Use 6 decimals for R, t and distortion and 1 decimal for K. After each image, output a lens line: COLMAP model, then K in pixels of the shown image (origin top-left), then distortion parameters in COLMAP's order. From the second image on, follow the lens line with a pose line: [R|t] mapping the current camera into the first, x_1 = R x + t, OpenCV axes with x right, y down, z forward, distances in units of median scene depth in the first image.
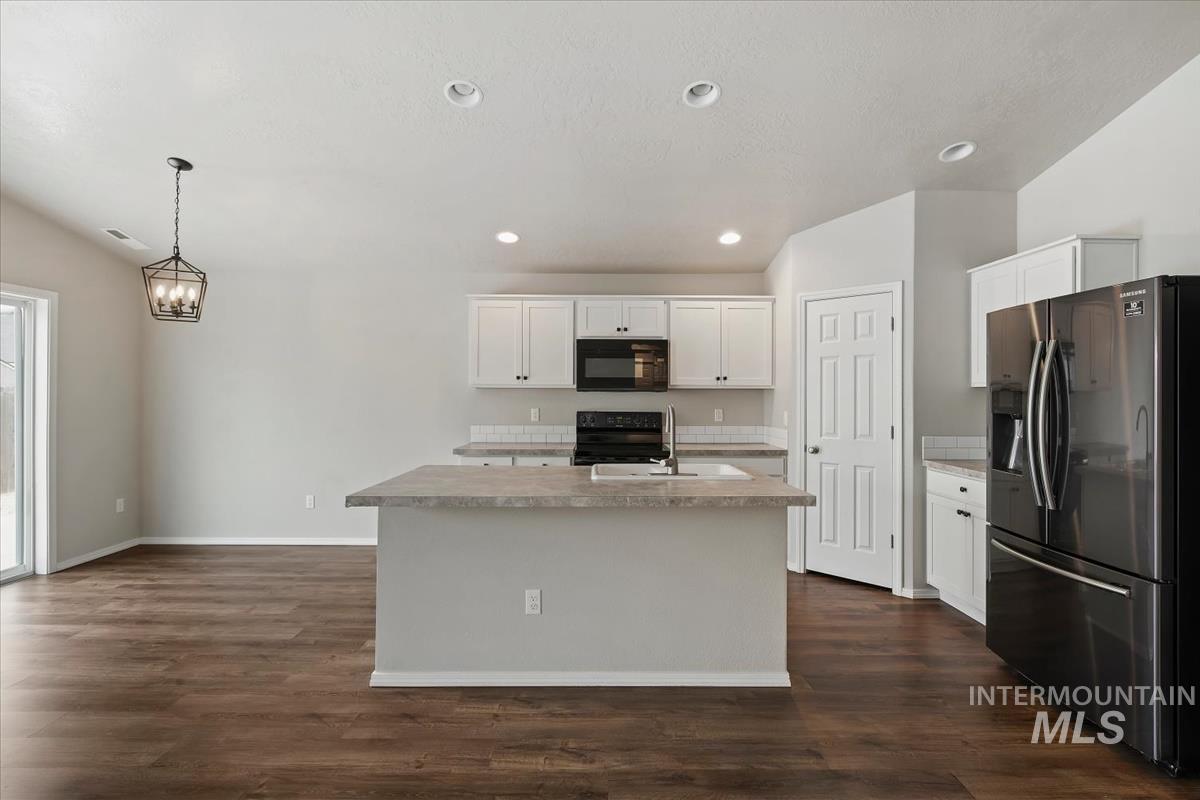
lens RADIAL K [[565.2, 0, 594.0], [0, 565.2, 393.0], [0, 0, 1]] dist [-0.003637, 0.000103]
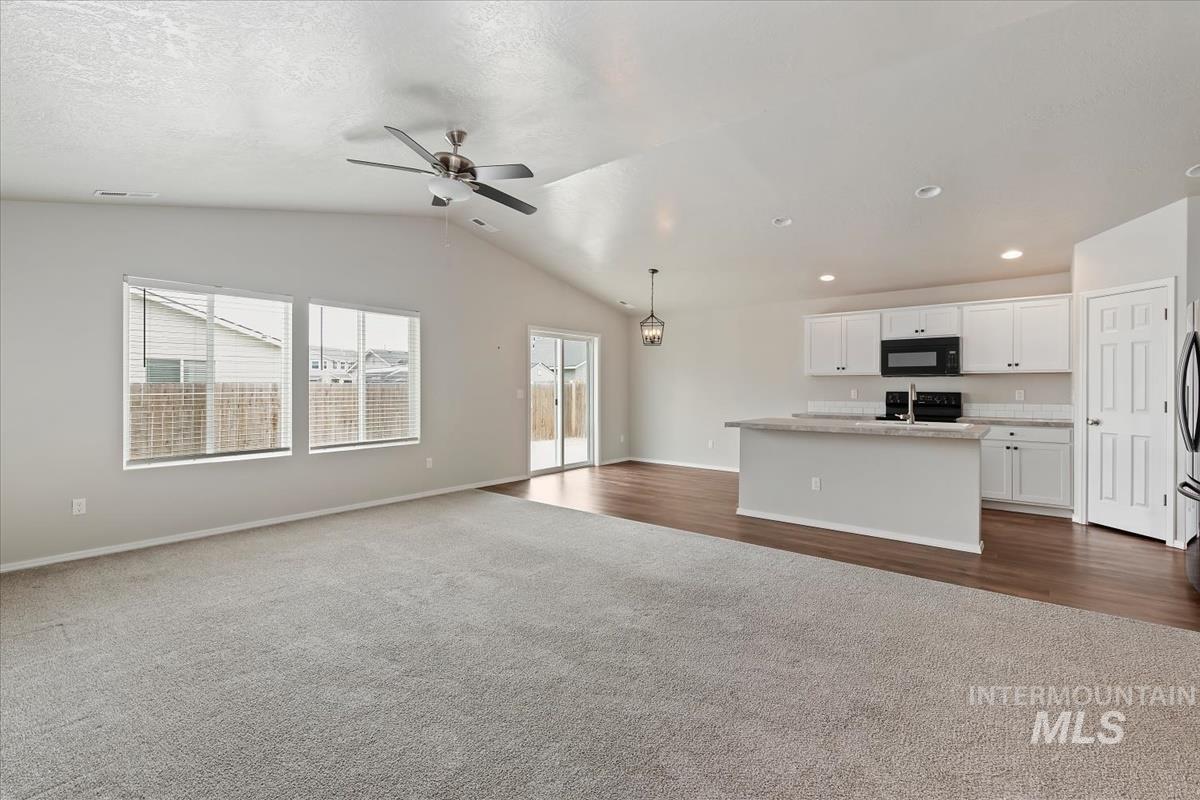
lens RADIAL K [[524.1, 0, 593.6], [0, 524.1, 388.8], [0, 0, 1]] dist [0.001807, -0.002354]
pose [[0.770904, -0.001107, -0.636950, 0.279370], [0.004921, 0.999979, 0.004218, 0.019958], [0.636932, -0.006387, 0.770893, -0.537089]]
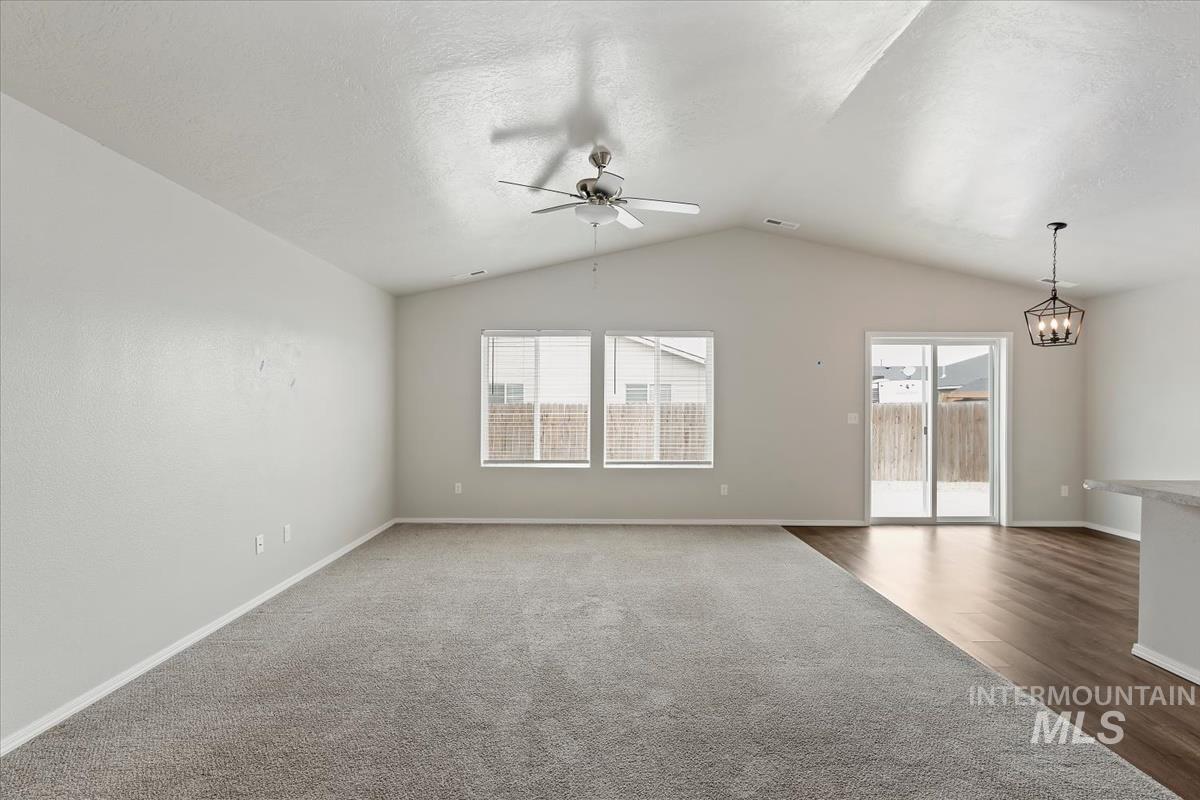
lens RADIAL K [[549.8, 0, 599.7], [0, 549.8, 407.2], [0, 0, 1]] dist [-0.002848, -0.001295]
pose [[0.003420, 0.002281, -0.999992, 0.438045], [-0.000181, 0.999997, 0.002280, 0.009813], [0.999994, 0.000173, 0.003420, -0.053522]]
